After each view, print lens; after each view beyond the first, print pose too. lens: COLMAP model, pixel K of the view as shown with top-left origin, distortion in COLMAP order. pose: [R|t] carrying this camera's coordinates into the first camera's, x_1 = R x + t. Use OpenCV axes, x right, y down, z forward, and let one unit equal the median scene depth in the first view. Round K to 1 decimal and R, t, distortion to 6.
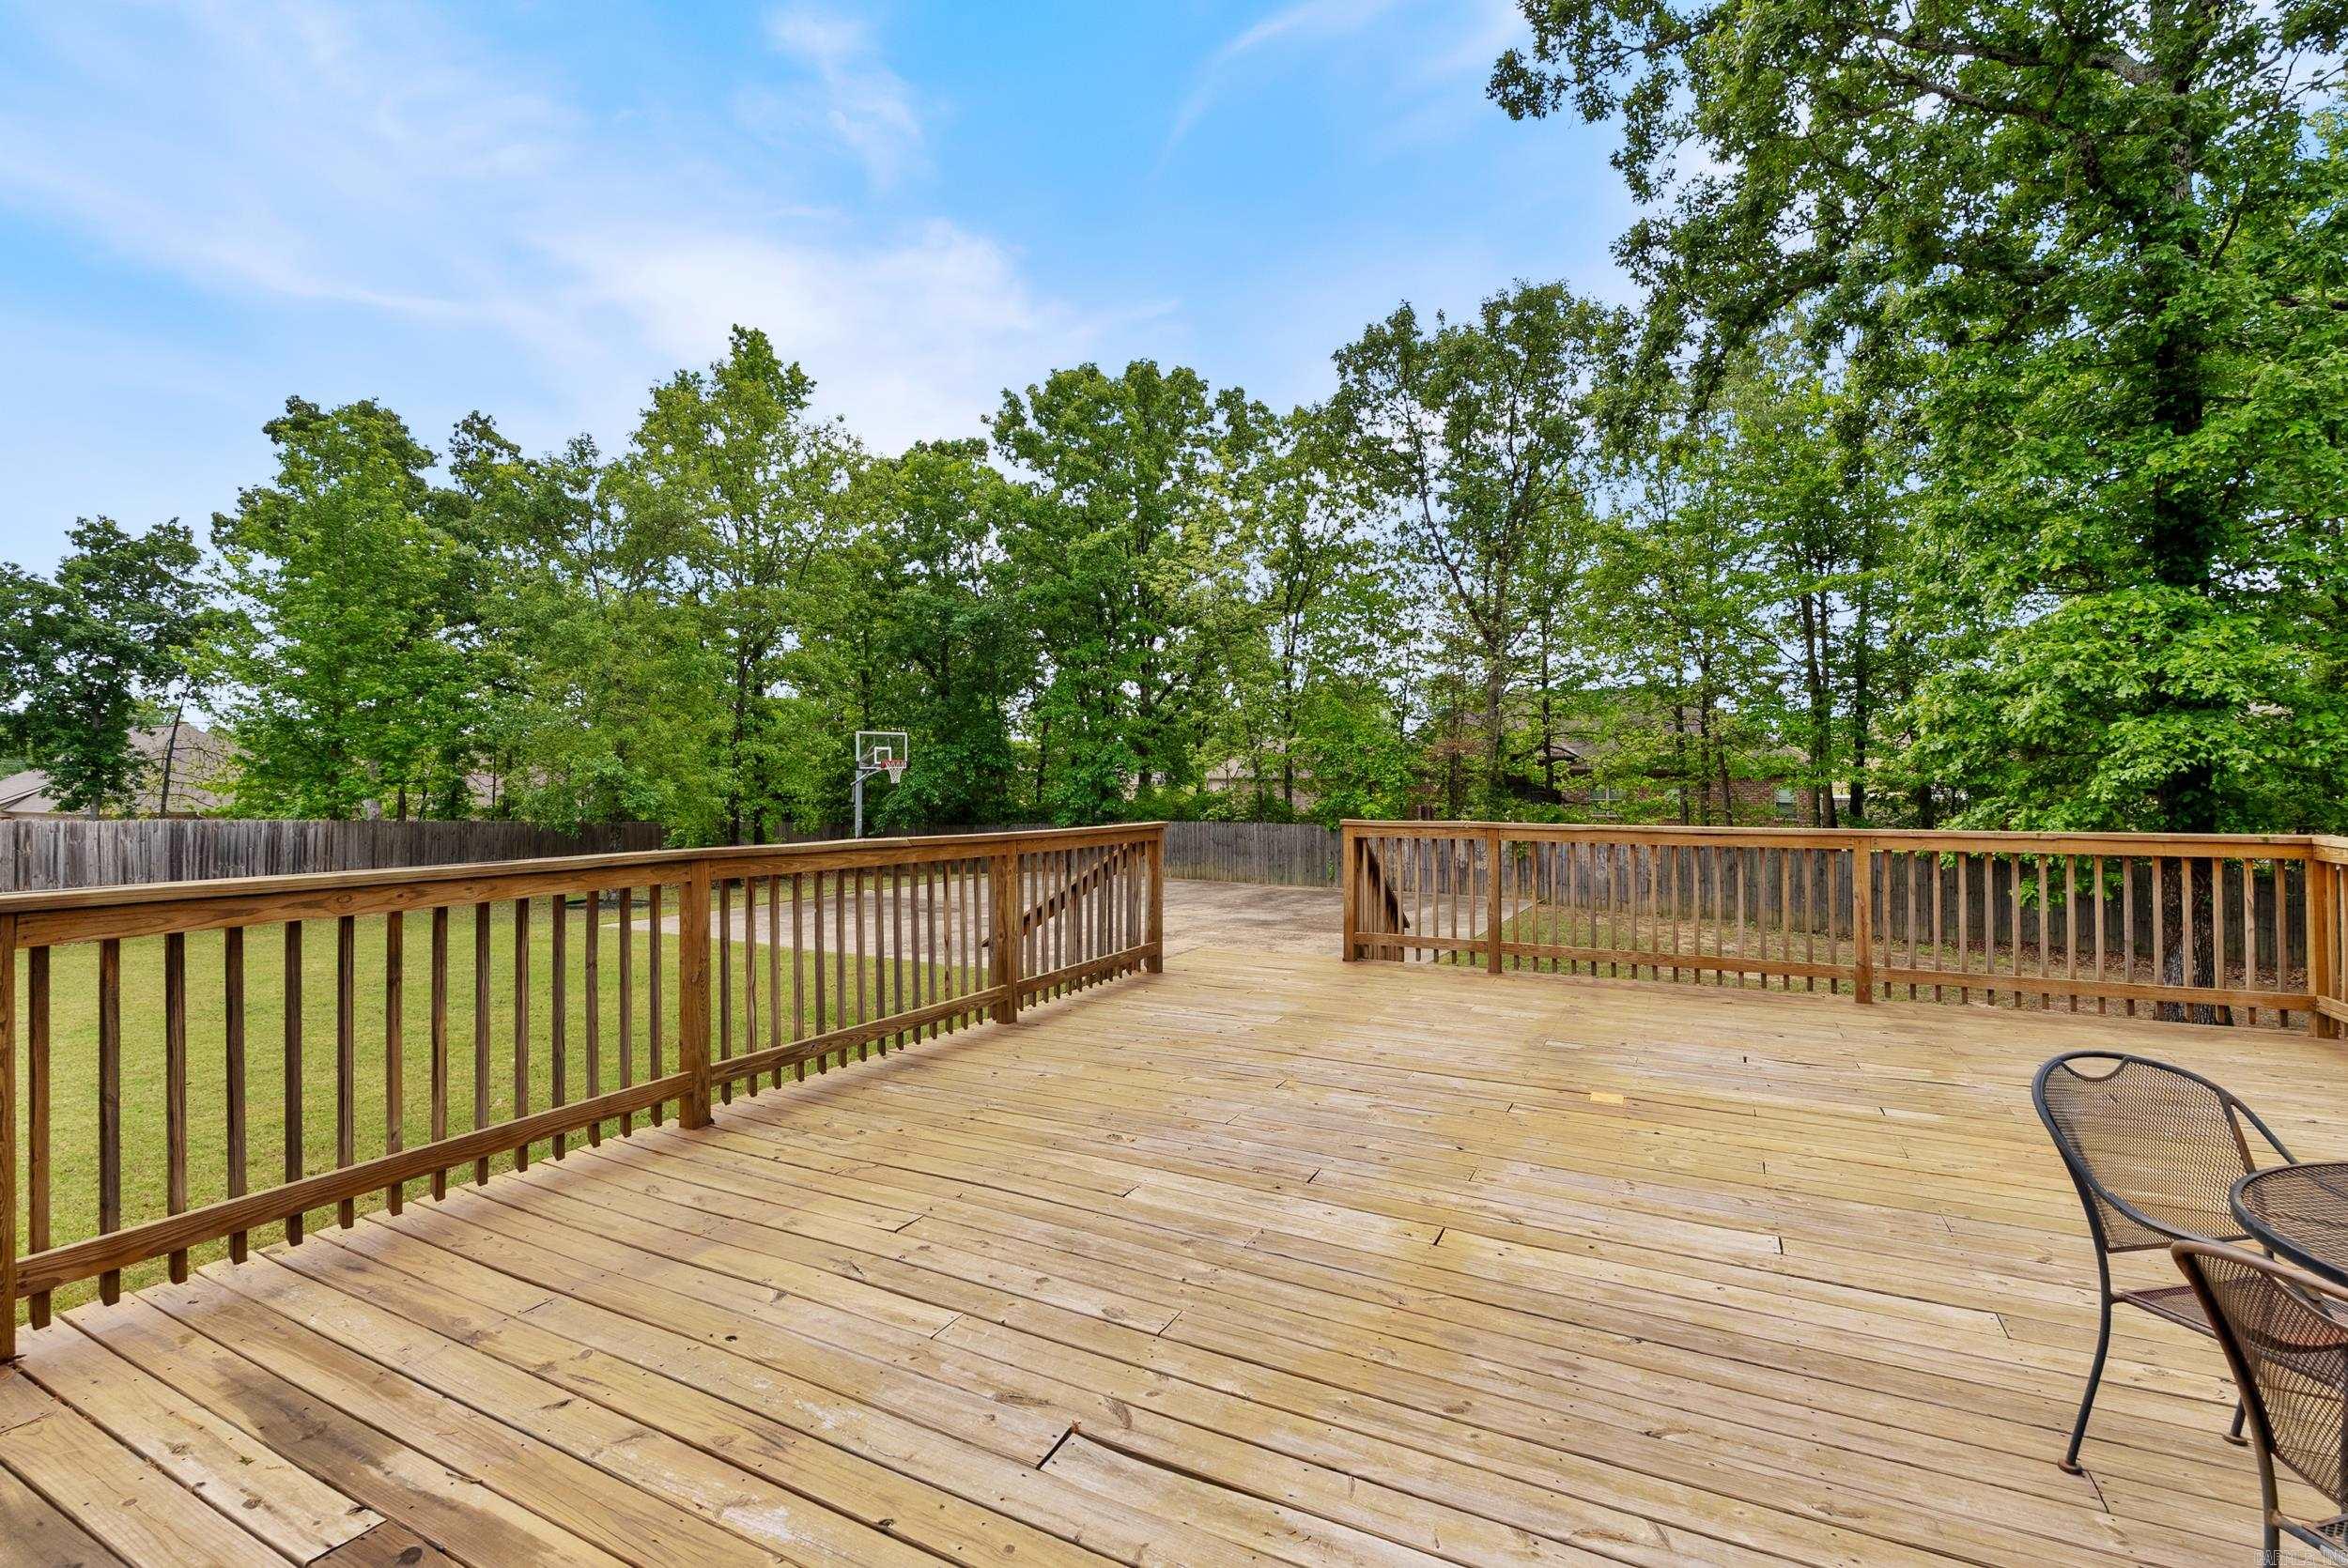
lens RADIAL K [[1045.9, 0, 1177.6], [0, 1045.9, 782.3], [0, 0, 1]] dist [-0.009002, 0.002276]
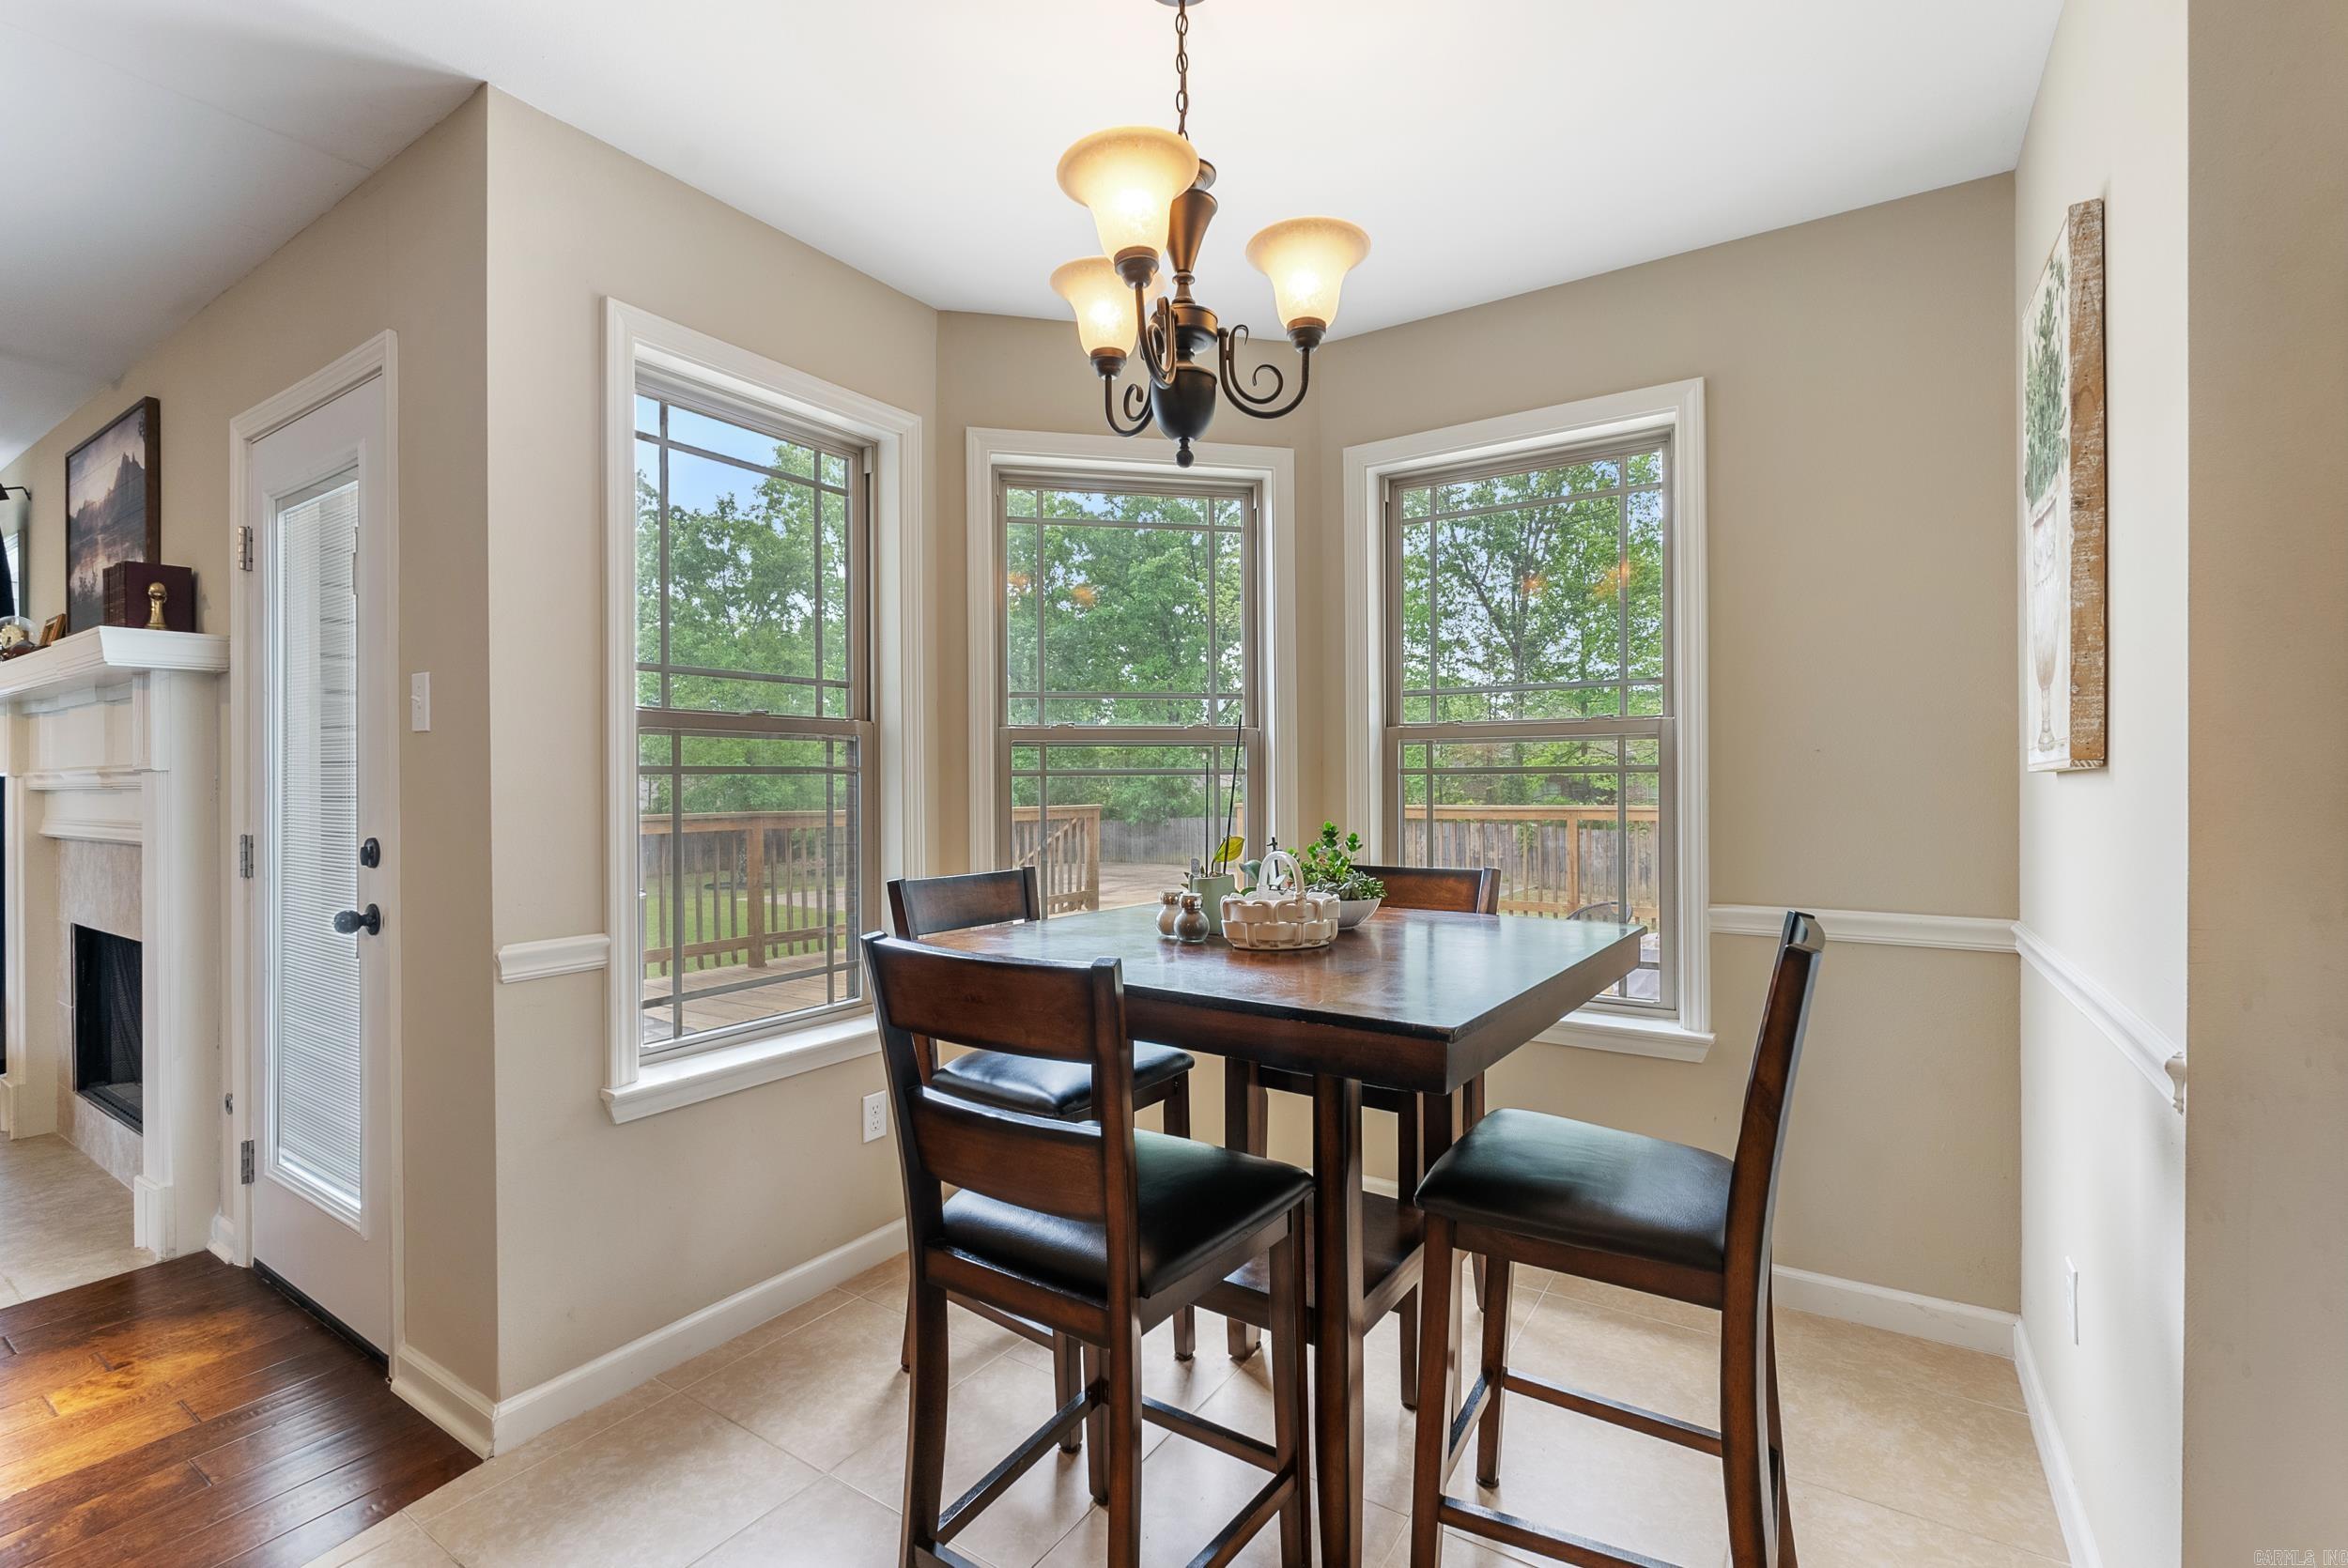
lens RADIAL K [[1045.9, 0, 1166.5], [0, 1045.9, 791.6], [0, 0, 1]] dist [-0.009002, 0.002276]
pose [[0.992491, 0.000597, -0.122317, 0.068387], [0.000085, 0.999984, 0.005570, 0.003373], [0.122318, -0.005538, 0.992475, -0.103445]]
